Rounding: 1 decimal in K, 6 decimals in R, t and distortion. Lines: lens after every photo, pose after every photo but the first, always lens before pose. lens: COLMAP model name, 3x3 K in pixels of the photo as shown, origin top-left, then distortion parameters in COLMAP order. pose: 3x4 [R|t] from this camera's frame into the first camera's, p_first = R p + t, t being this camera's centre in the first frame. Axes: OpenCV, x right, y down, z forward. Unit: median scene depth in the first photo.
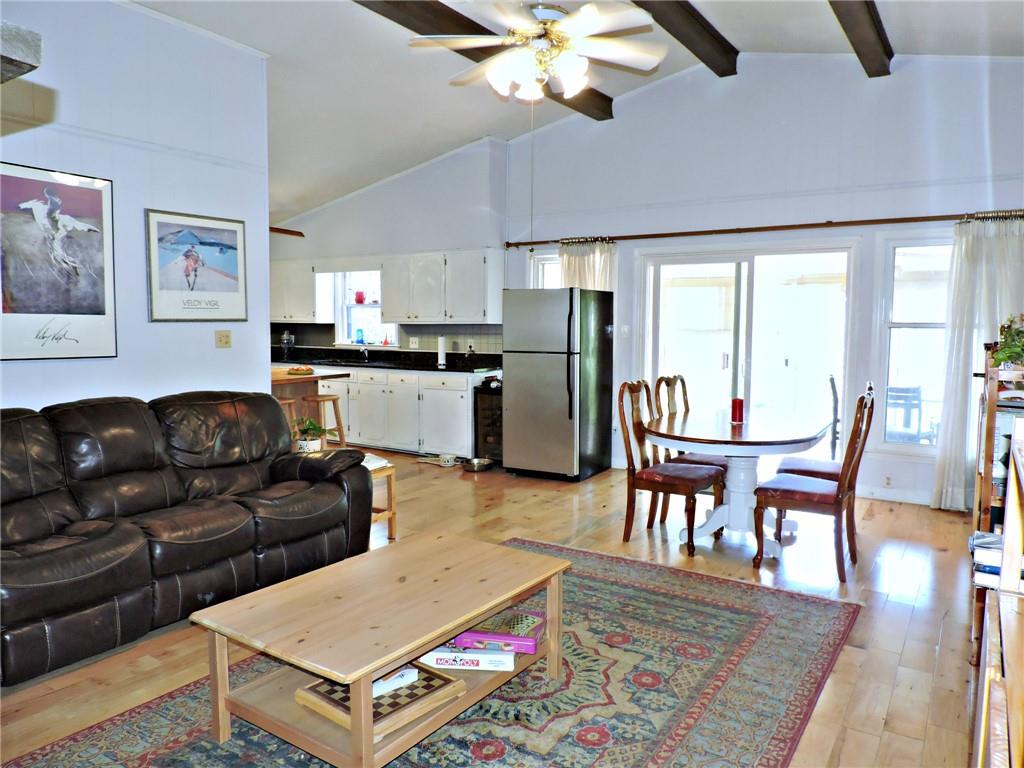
lens RADIAL K [[720.0, 0, 512.0], [0, 720.0, 384.0], [0, 0, 1]] dist [0.000354, 0.000054]
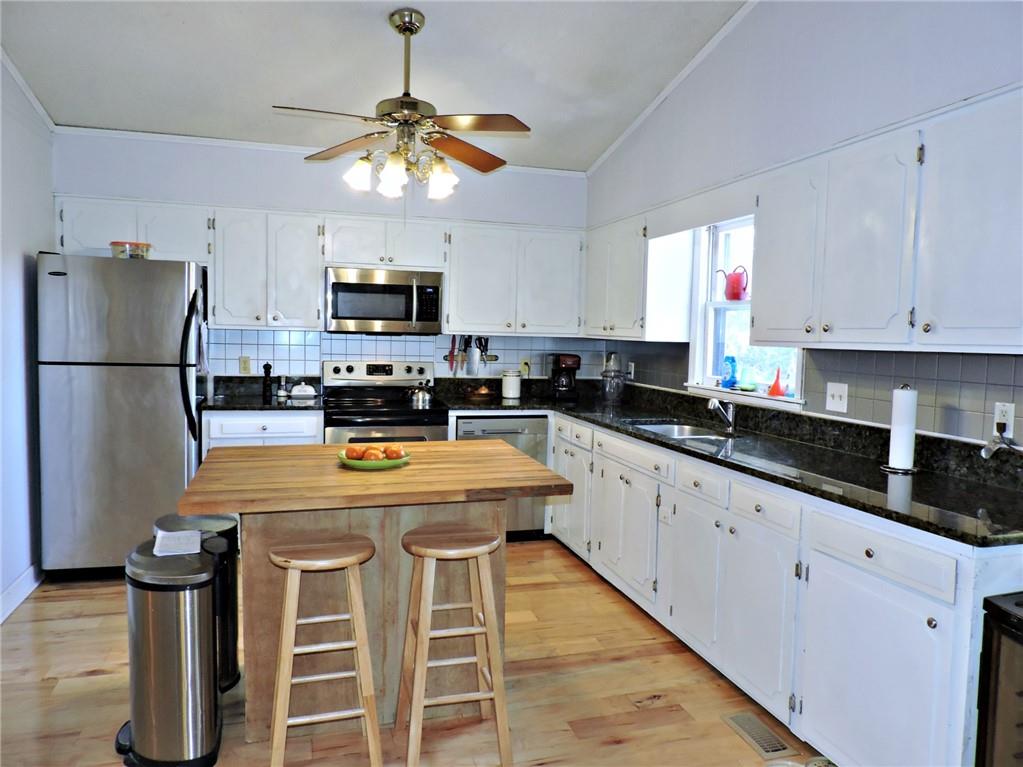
lens RADIAL K [[757.0, 0, 511.5], [0, 757.0, 383.5], [0, 0, 1]] dist [0.001845, 0.002568]
pose [[0.762150, 0.053571, -0.645181, -0.008539], [-0.070458, 0.997515, -0.000406, -0.051989], [0.643556, 0.045767, 0.764030, 0.579216]]
